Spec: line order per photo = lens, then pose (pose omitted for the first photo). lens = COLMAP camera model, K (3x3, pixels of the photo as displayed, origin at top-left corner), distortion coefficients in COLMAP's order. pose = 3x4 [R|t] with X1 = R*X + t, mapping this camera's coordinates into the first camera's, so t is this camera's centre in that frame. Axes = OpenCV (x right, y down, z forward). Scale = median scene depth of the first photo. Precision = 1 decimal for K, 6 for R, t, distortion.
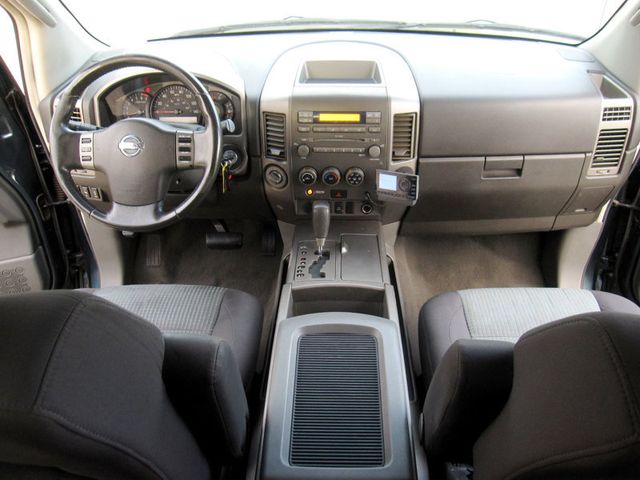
lens RADIAL K [[535.5, 0, 325.1], [0, 535.5, 239.8], [0, 0, 1]] dist [-0.086391, 0.051685]
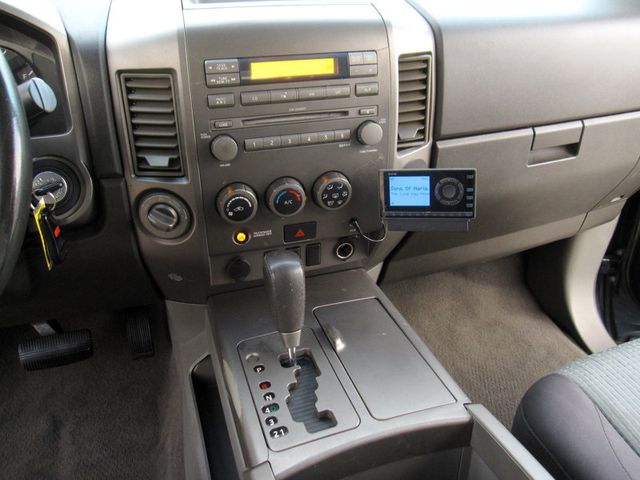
lens RADIAL K [[535.5, 0, 325.1], [0, 535.5, 239.8], [0, 0, 1]] dist [-0.086391, 0.051685]
pose [[0.934138, -0.161187, 0.318441, -0.114892], [0.177118, 0.983954, -0.021518, -0.065228], [-0.309863, 0.076503, 0.947698, 0.542578]]
